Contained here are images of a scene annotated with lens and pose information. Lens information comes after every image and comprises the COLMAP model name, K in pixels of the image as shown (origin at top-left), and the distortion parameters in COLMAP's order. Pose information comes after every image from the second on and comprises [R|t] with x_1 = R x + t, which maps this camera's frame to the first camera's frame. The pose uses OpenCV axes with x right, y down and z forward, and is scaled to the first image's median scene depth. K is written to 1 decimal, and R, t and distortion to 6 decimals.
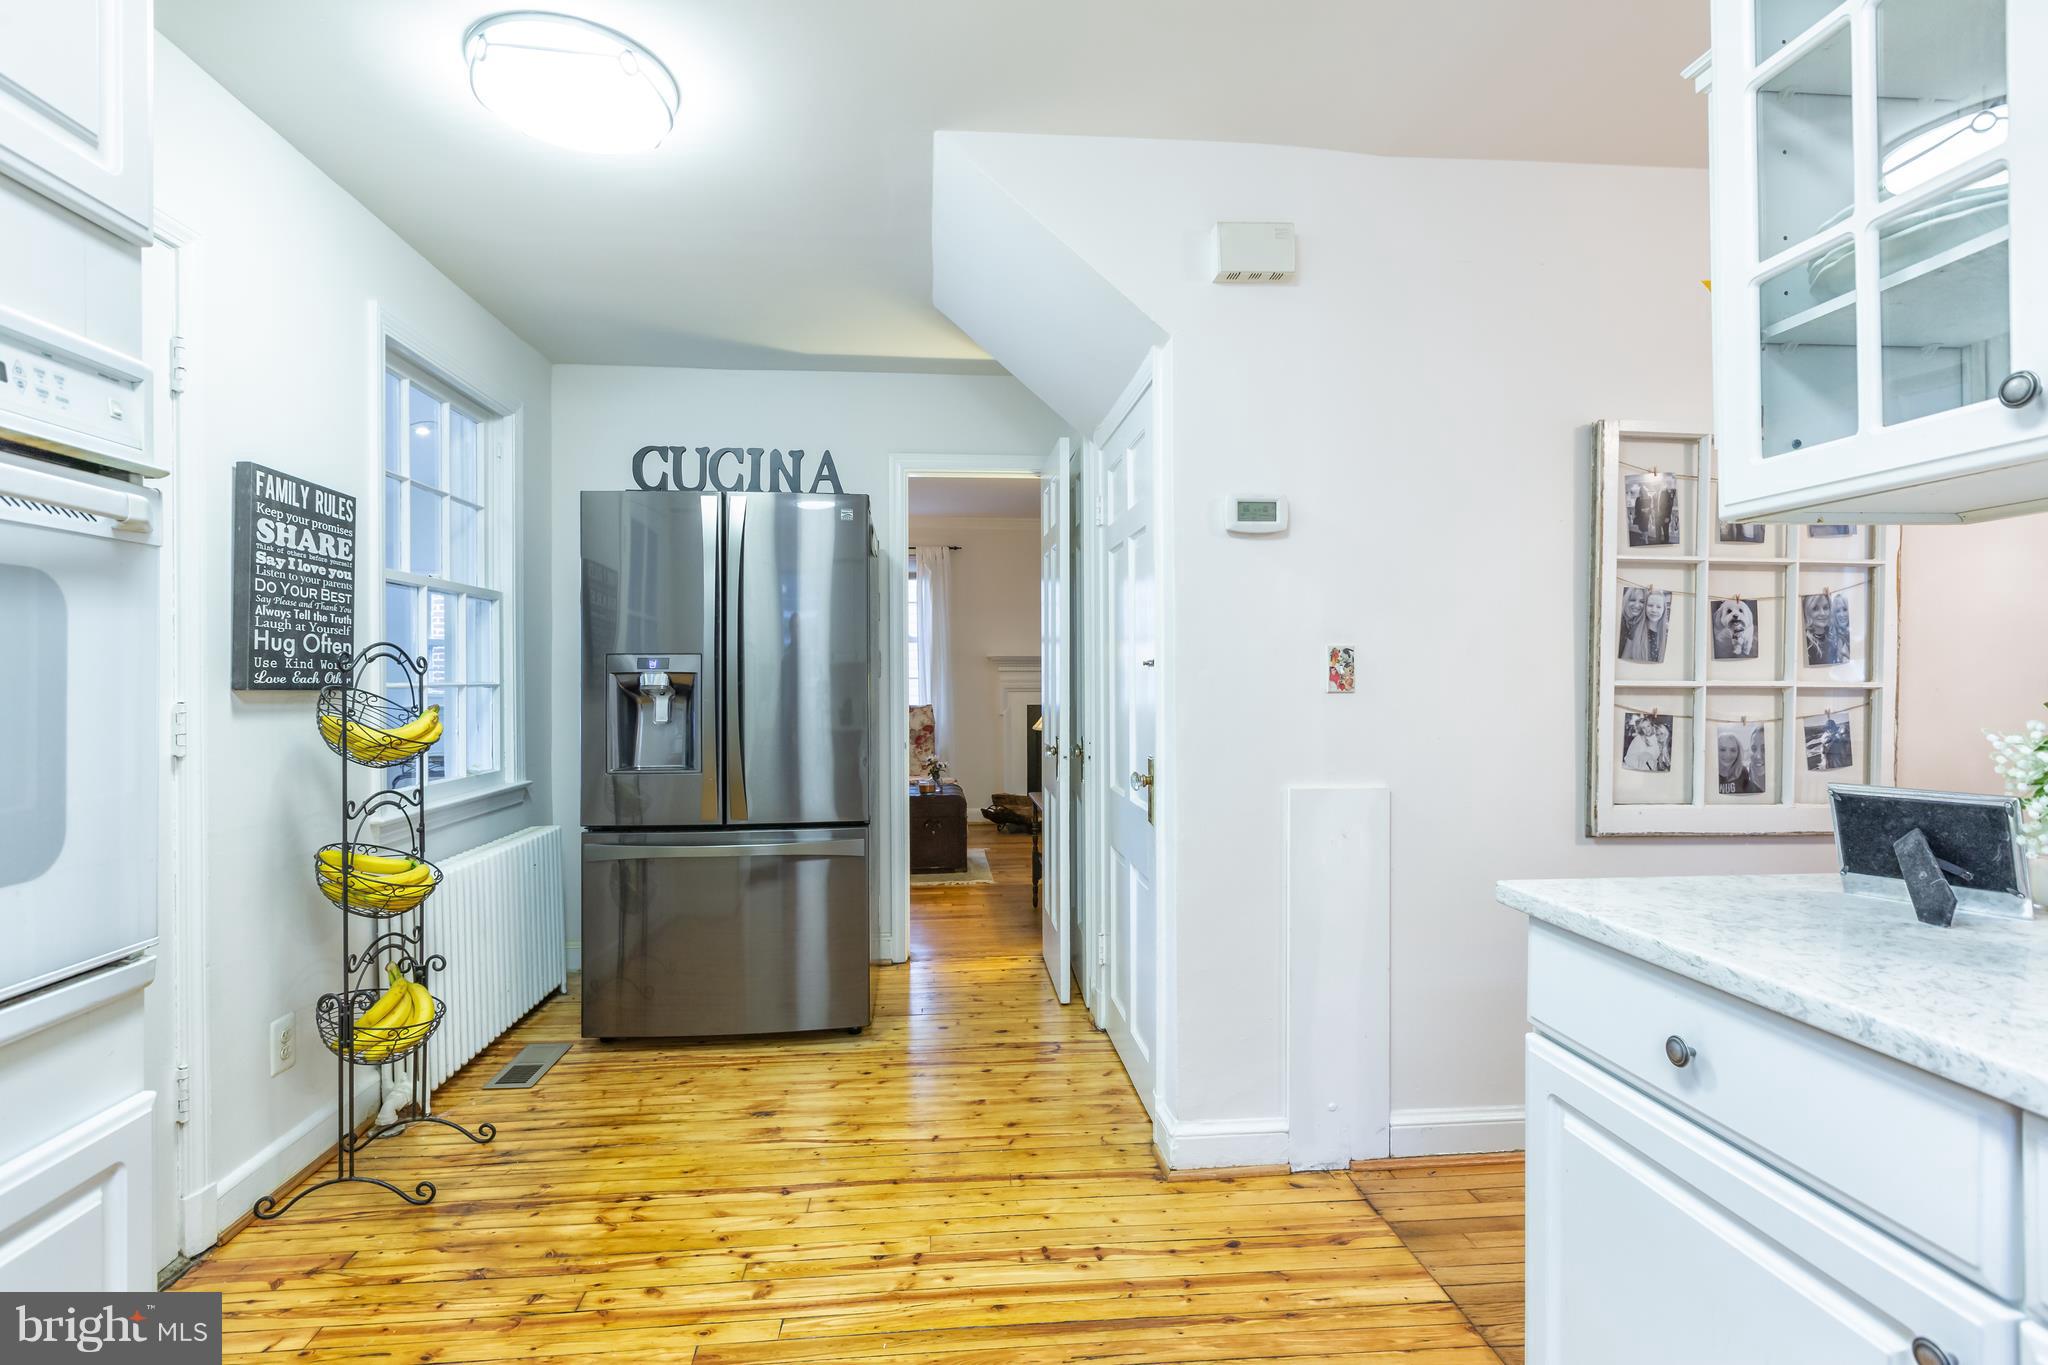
lens RADIAL K [[1001.1, 0, 1024.0], [0, 1001.1, 682.5], [0, 0, 1]] dist [0.000083, -0.000001]
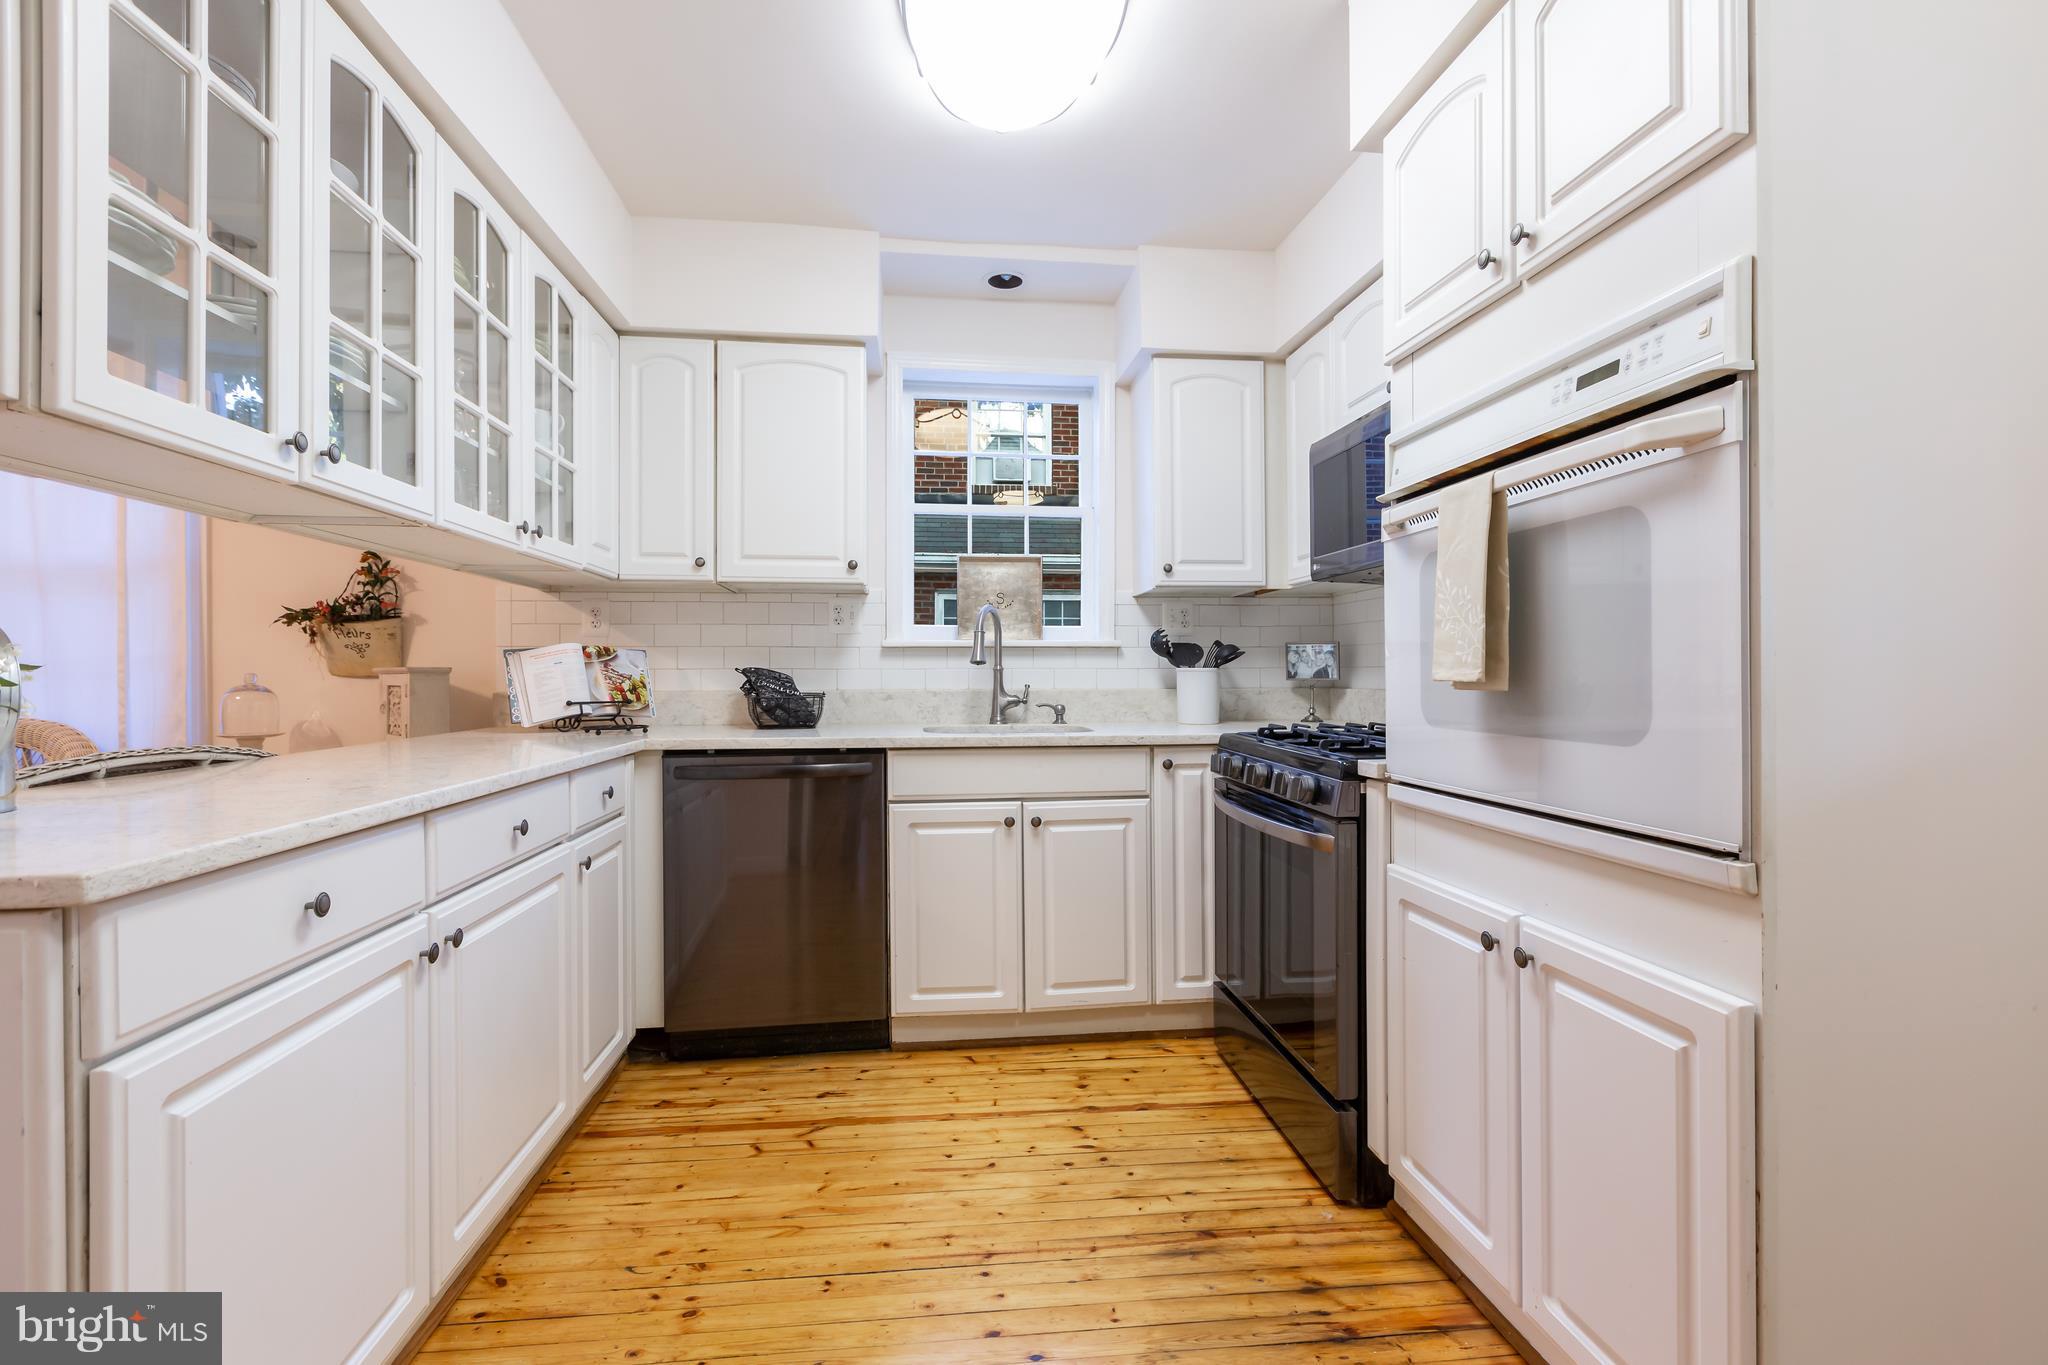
lens RADIAL K [[893.5, 0, 1013.3], [0, 893.5, 676.1], [0, 0, 1]] dist [-0.000190, -0.000025]
pose [[-0.999916, 0.006997, -0.010885, -0.180067], [0.006981, 0.999974, 0.001519, 0.095106], [0.010896, 0.001443, -0.999940, 2.105303]]
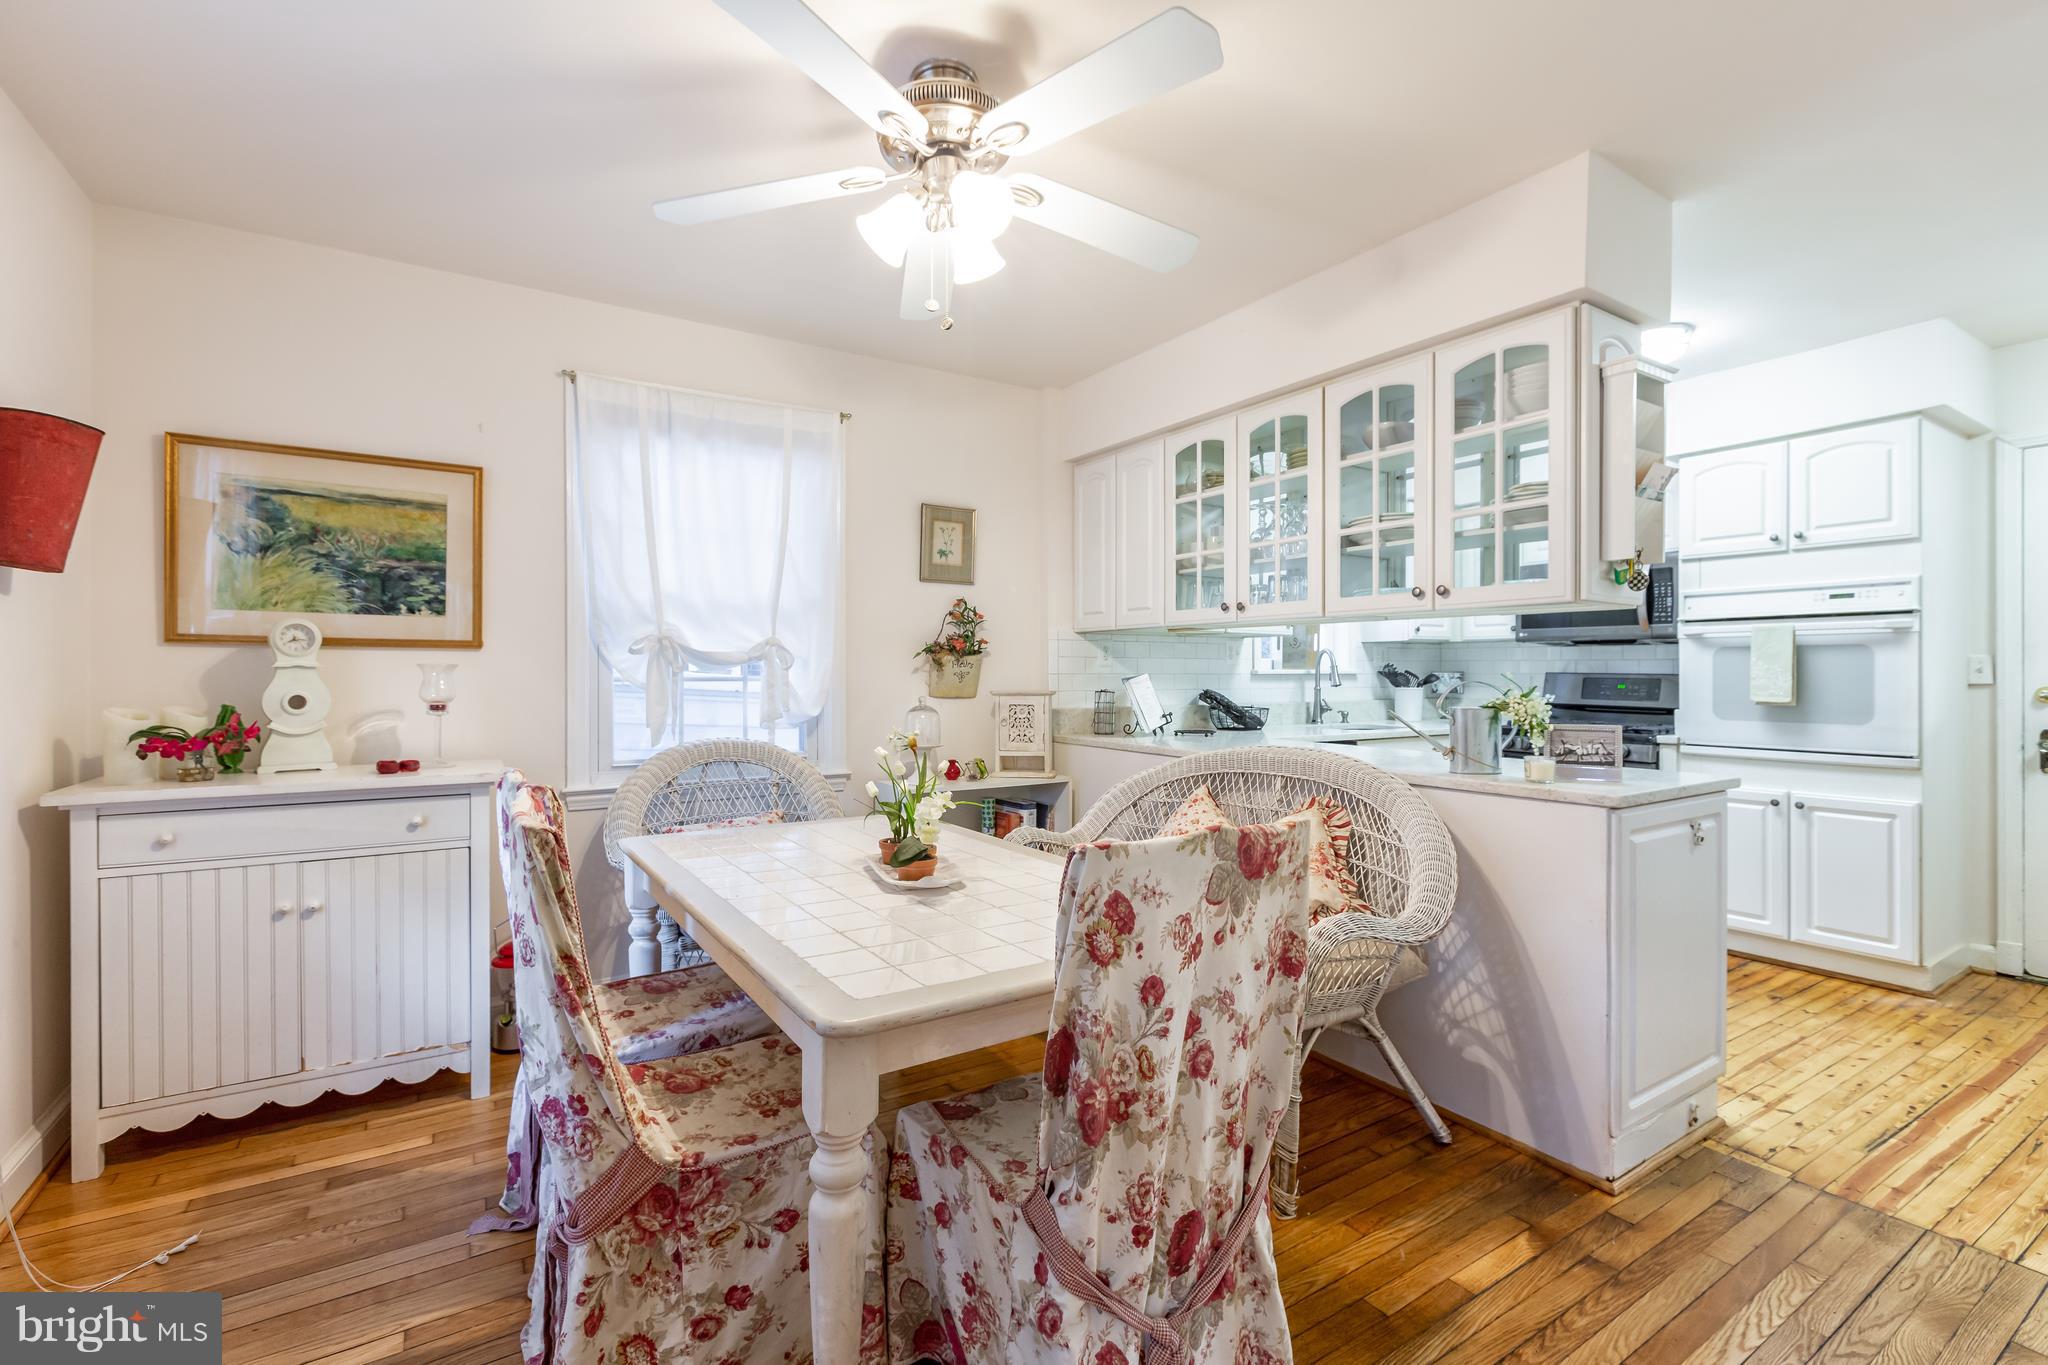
lens RADIAL K [[893.5, 0, 1013.3], [0, 893.5, 676.1], [0, 0, 1]] dist [-0.000190, -0.000025]
pose [[-0.897179, 0.006344, -0.441622, 3.449568], [0.003405, 0.999966, 0.007445, -0.033706], [0.441654, 0.005176, -0.897171, 2.595960]]
